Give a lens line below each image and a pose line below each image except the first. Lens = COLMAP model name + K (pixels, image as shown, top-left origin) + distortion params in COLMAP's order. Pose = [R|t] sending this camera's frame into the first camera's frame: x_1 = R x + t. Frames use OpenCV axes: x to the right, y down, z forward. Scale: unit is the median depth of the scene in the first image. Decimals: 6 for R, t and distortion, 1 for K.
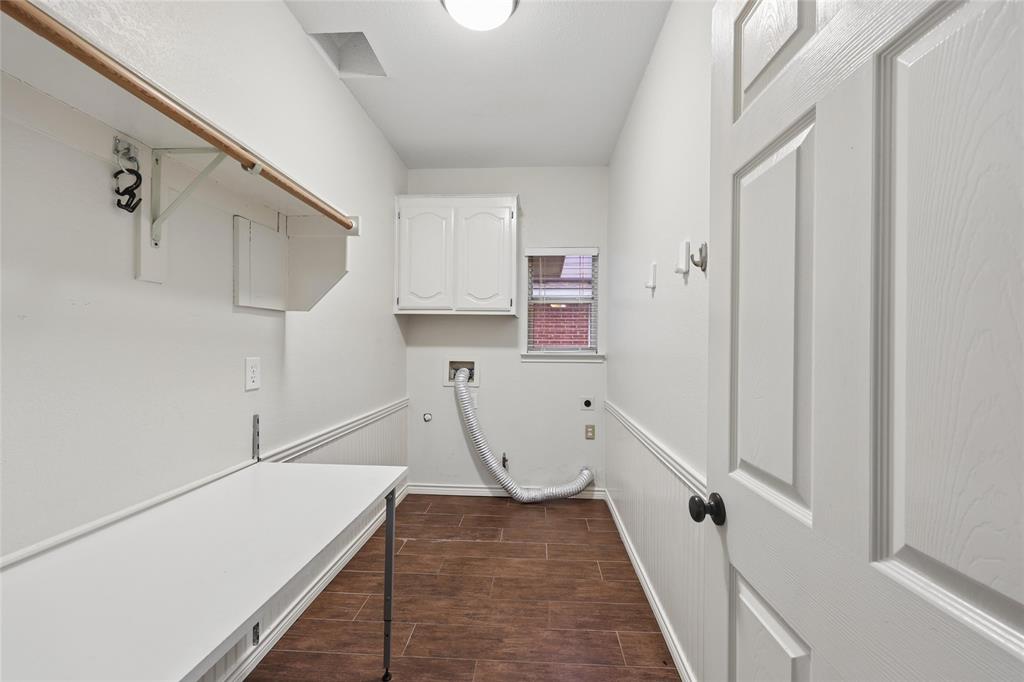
lens RADIAL K [[416.3, 0, 513.1], [0, 416.3, 344.9], [0, 0, 1]] dist [-0.002324, 0.000423]
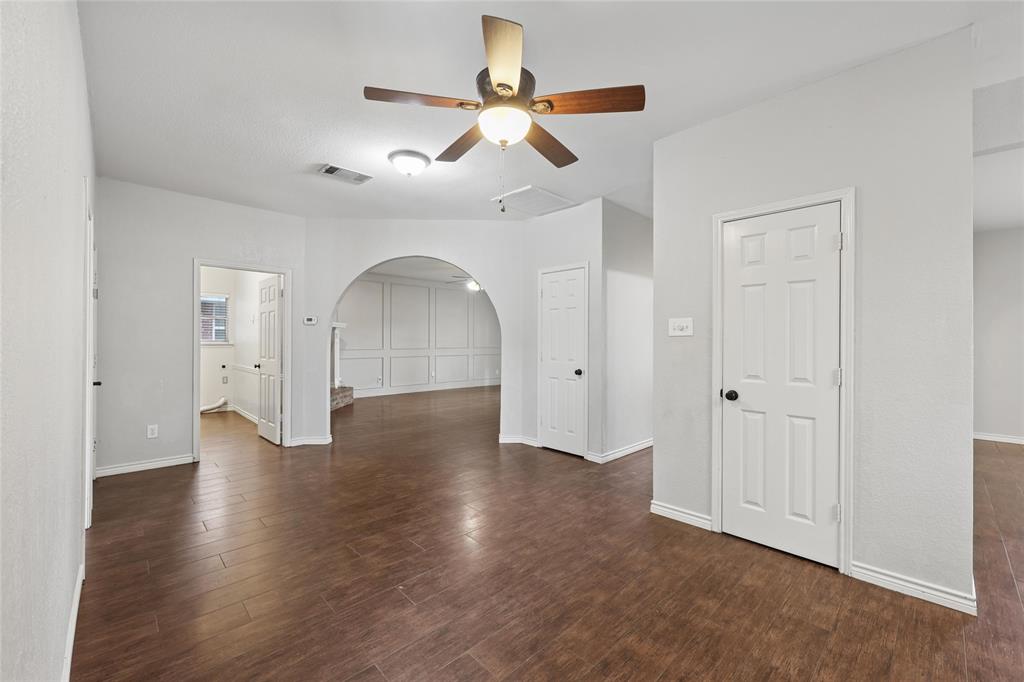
lens RADIAL K [[416.3, 0, 516.2], [0, 416.3, 342.3], [0, 0, 1]] dist [-0.002324, 0.000423]
pose [[0.671215, -0.004469, 0.741250, -0.400203], [-0.000561, 0.999978, 0.006537, 0.000128], [-0.741263, -0.004804, 0.671198, -1.566076]]
